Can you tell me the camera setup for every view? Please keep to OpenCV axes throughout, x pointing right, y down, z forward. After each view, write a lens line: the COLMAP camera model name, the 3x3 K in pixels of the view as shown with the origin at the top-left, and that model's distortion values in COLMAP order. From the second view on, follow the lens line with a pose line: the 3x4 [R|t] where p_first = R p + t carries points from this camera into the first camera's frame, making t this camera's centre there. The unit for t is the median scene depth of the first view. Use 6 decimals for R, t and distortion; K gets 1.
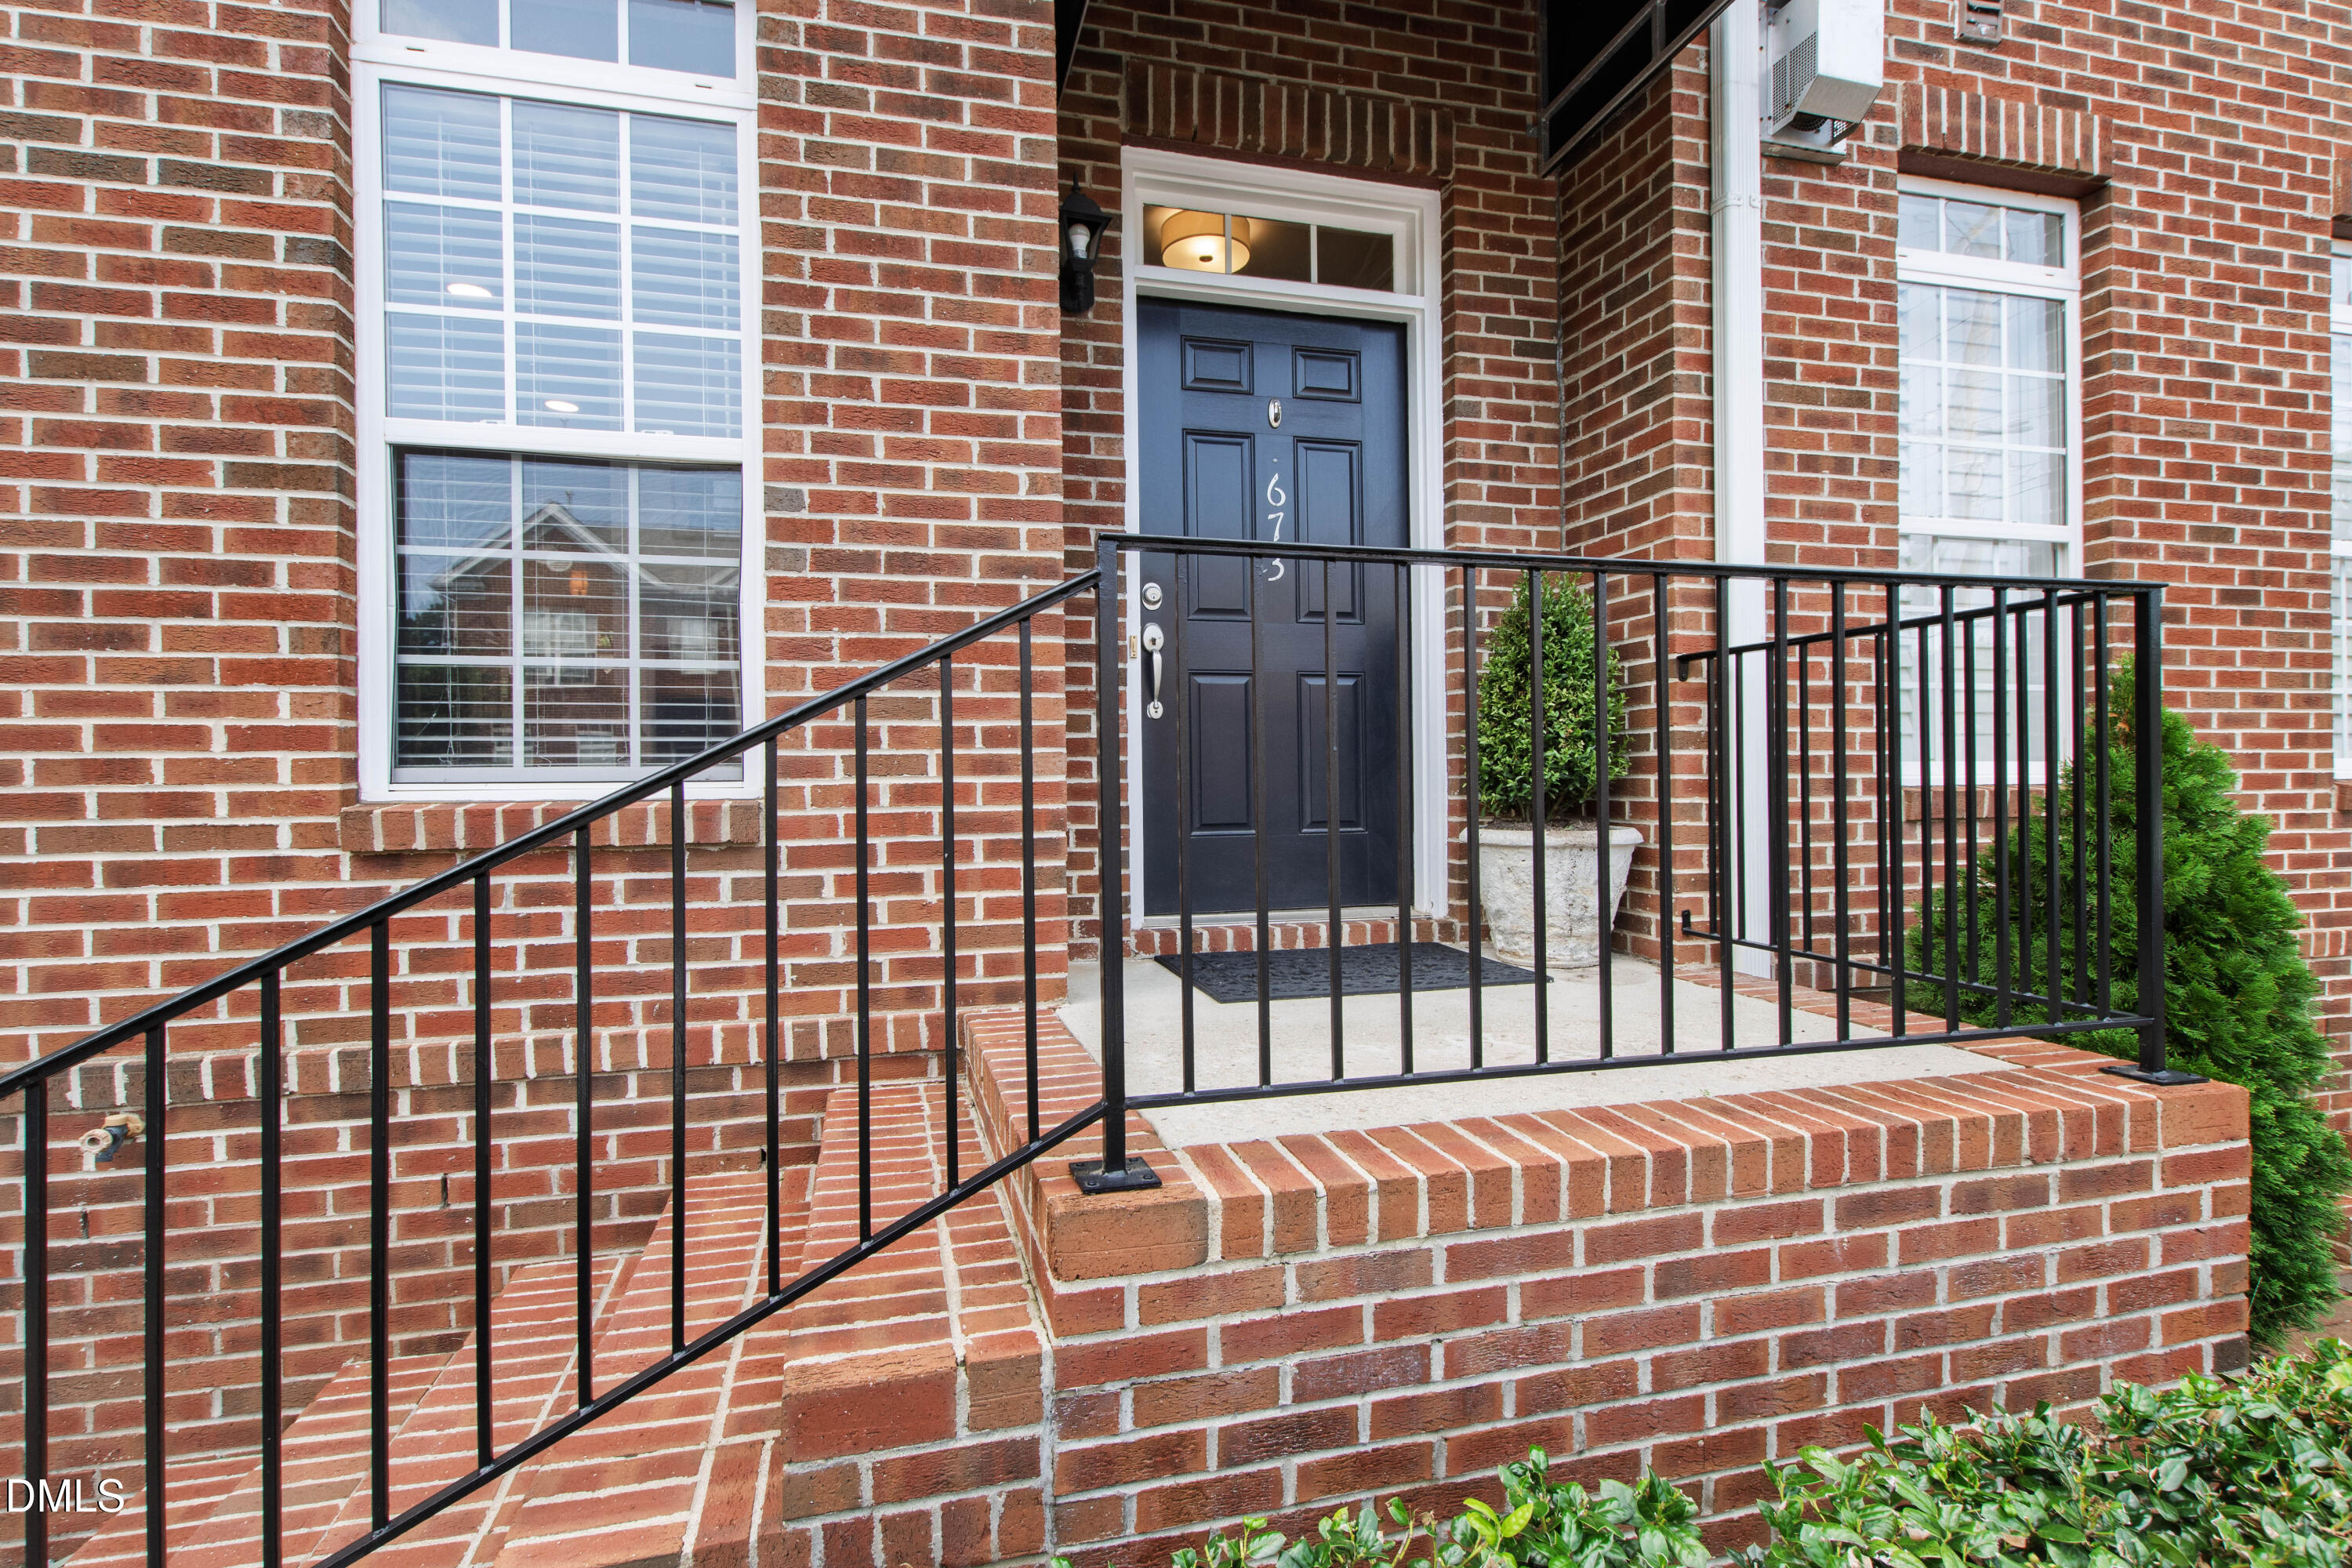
lens RADIAL K [[1045.7, 0, 1176.0], [0, 1045.7, 784.0], [0, 0, 1]] dist [0.004701, -0.004046]
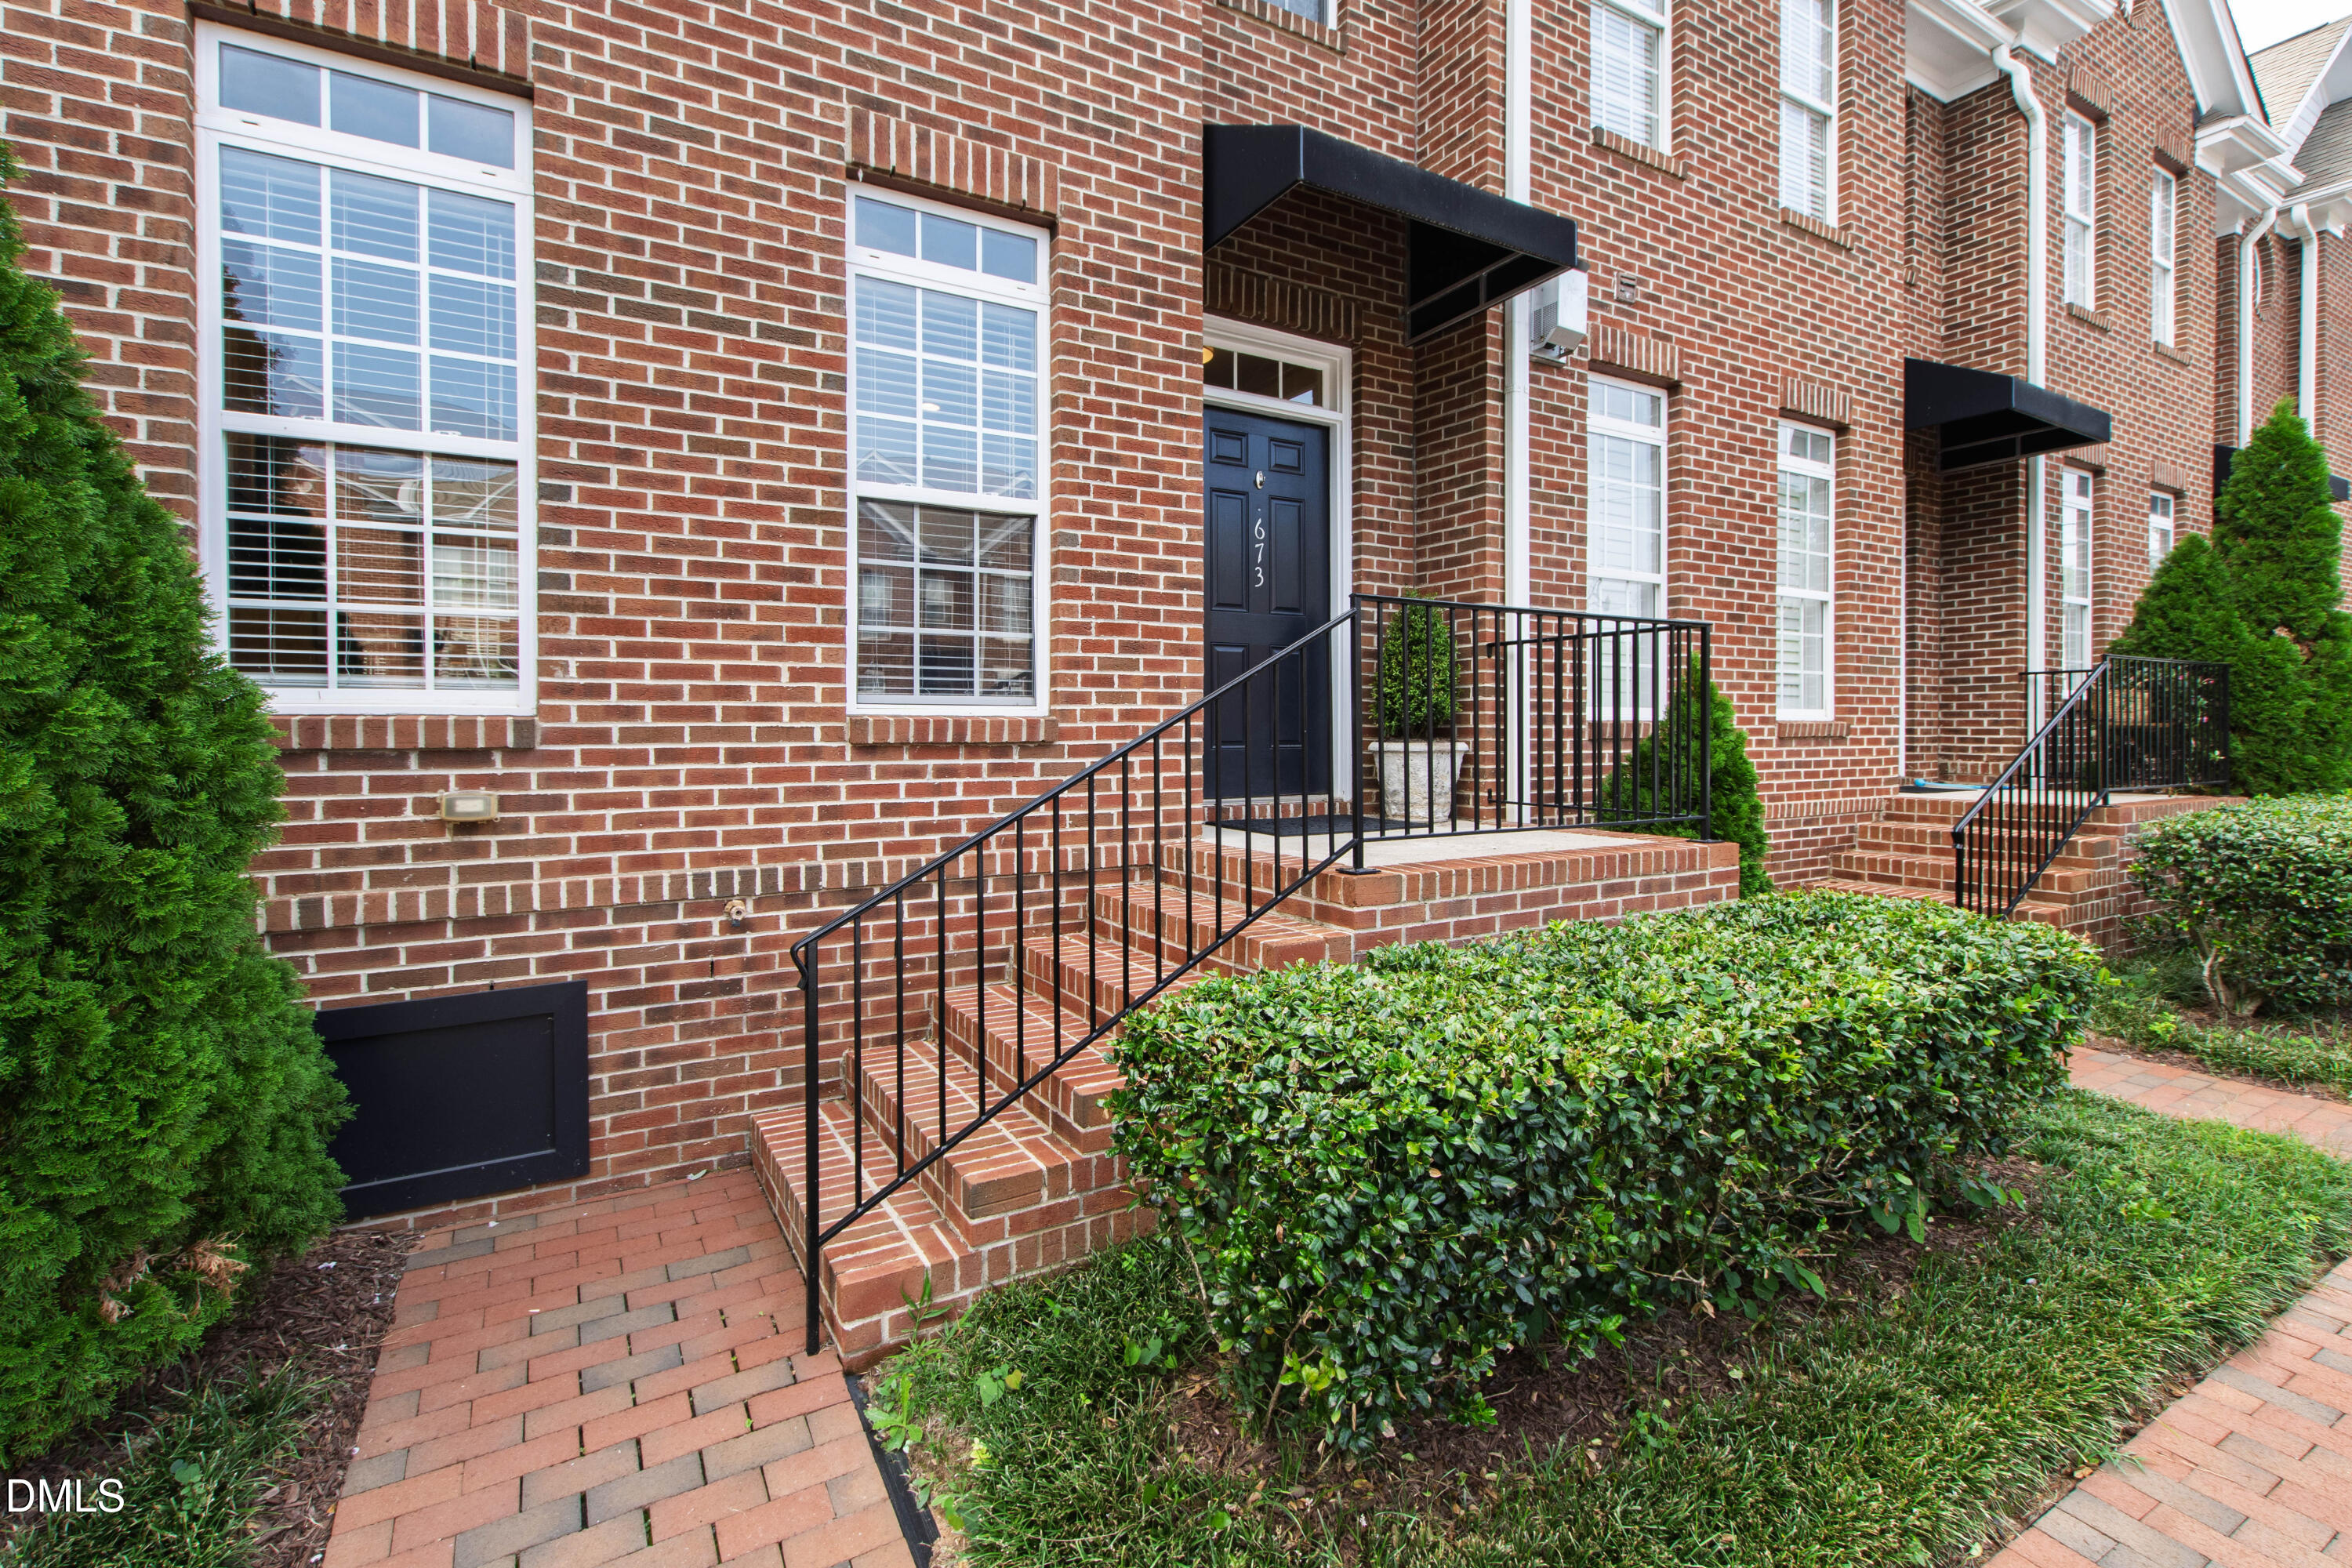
lens RADIAL K [[1137.3, 0, 1171.1], [0, 1137.3, 766.0], [0, 0, 1]] dist [-0.005787, -0.000061]
pose [[0.944283, -0.005972, 0.329080, -0.799305], [-0.000310, 0.999819, 0.019034, 0.057727], [-0.329134, -0.018076, 0.944110, -0.774804]]
